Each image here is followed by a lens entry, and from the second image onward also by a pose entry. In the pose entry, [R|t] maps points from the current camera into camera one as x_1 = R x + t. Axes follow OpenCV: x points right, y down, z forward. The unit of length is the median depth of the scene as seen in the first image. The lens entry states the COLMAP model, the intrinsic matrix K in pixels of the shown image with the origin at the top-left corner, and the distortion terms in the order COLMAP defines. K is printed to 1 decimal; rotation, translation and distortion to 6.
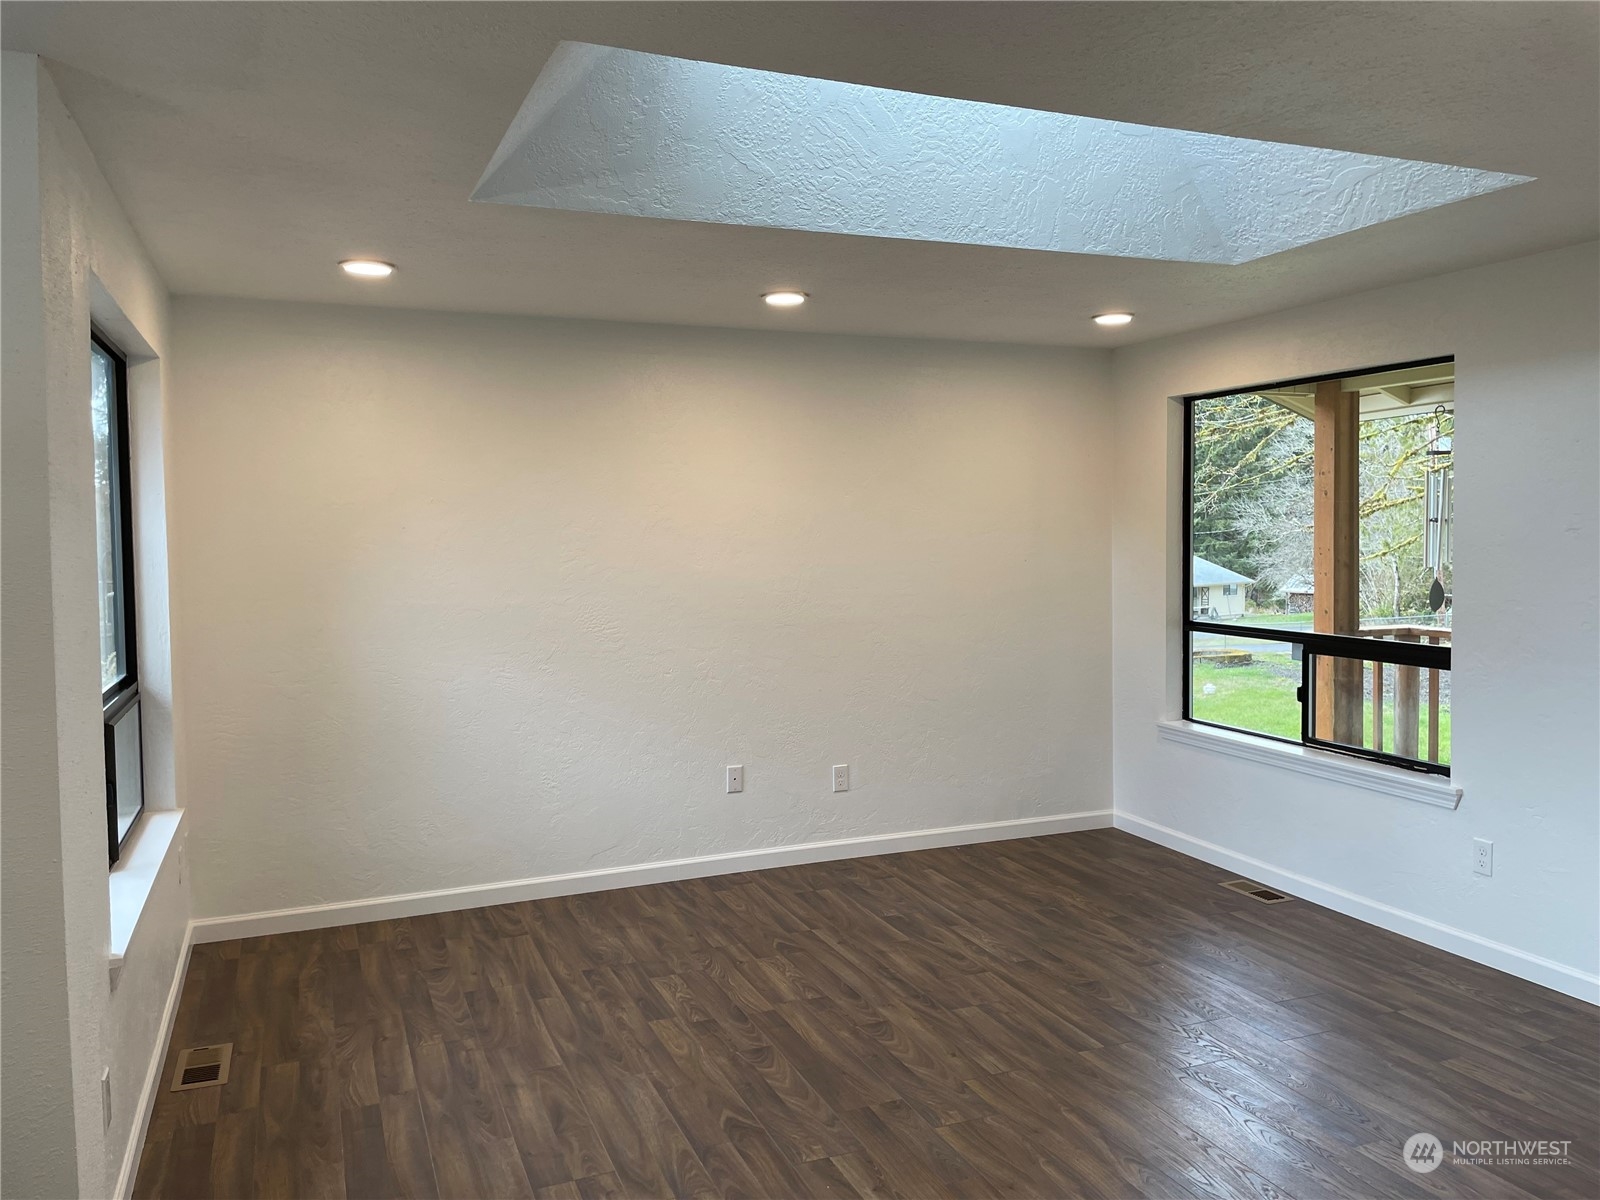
lens RADIAL K [[1213.7, 0, 796.5], [0, 1213.7, 587.9], [0, 0, 1]] dist [0.102409, -0.136329]
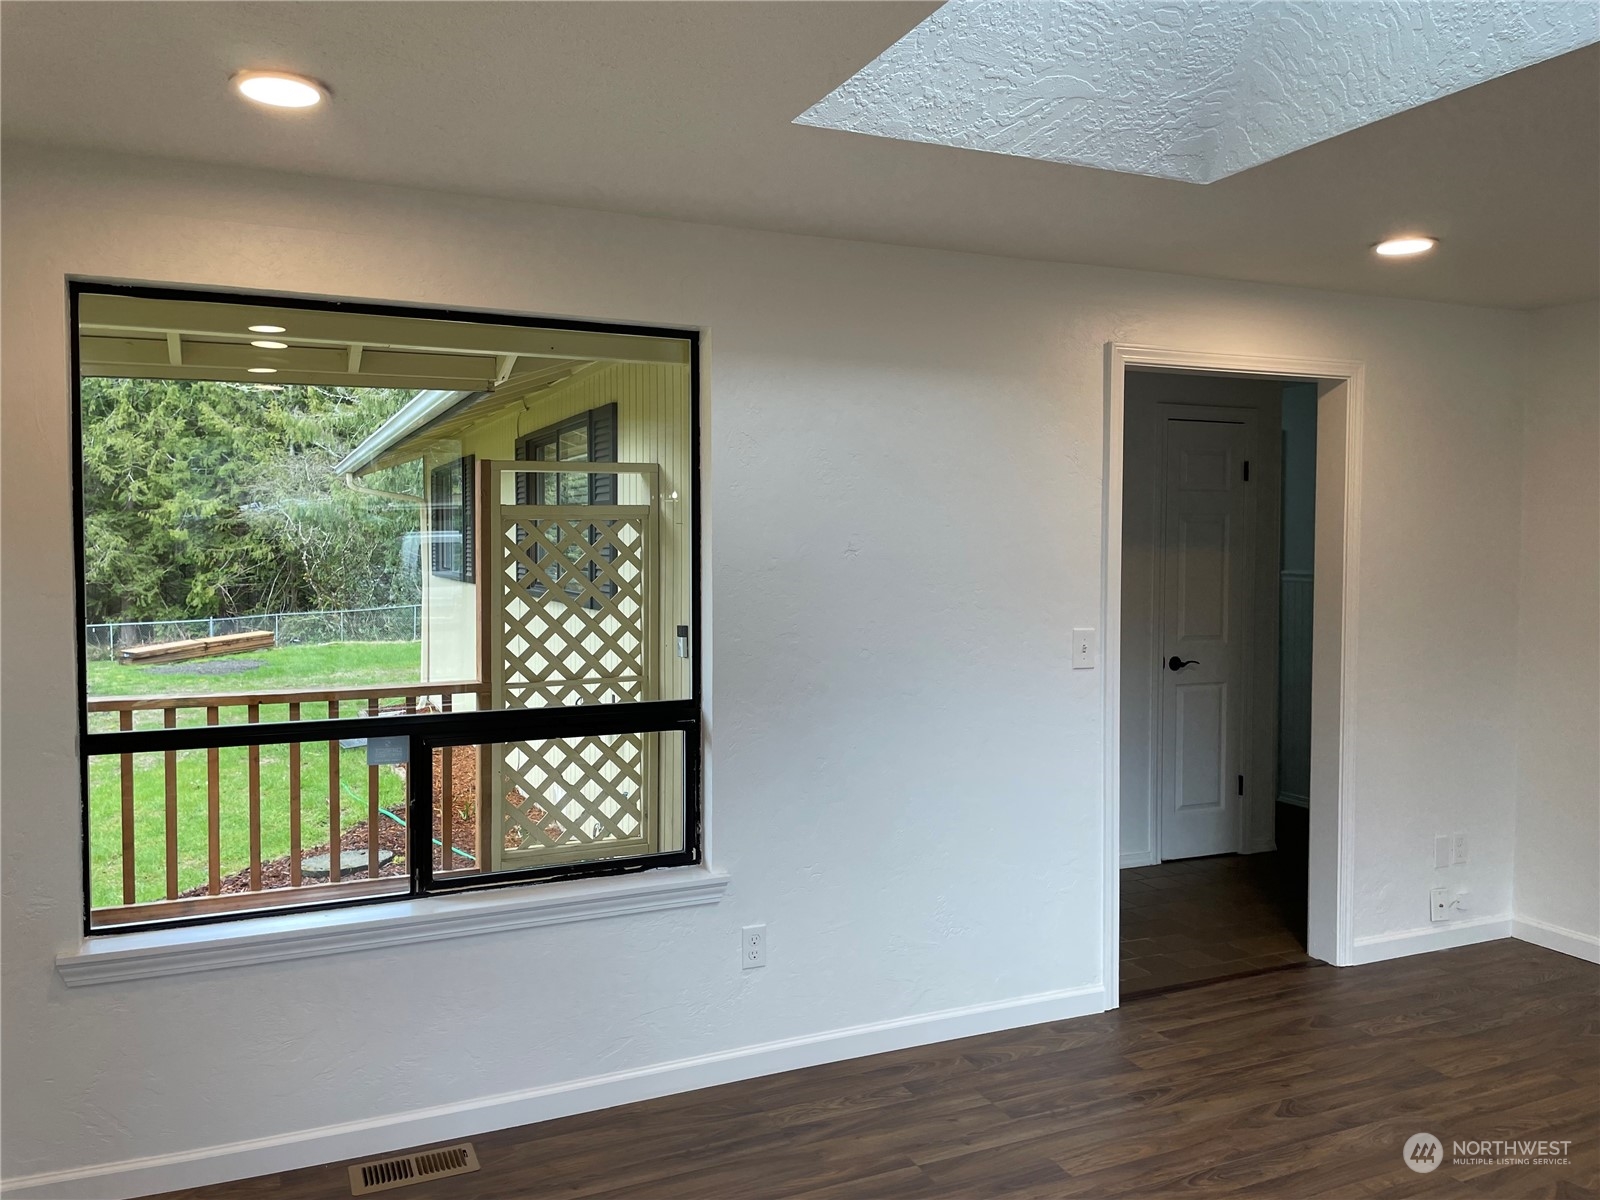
lens RADIAL K [[1213.7, 0, 796.5], [0, 1213.7, 587.9], [0, 0, 1]] dist [0.102409, -0.136329]
pose [[-0.035542, -0.032798, 0.998830, -0.236855], [0.049509, 0.998176, 0.034538, -0.045241], [-0.998141, 0.050678, -0.033853, 0.916003]]
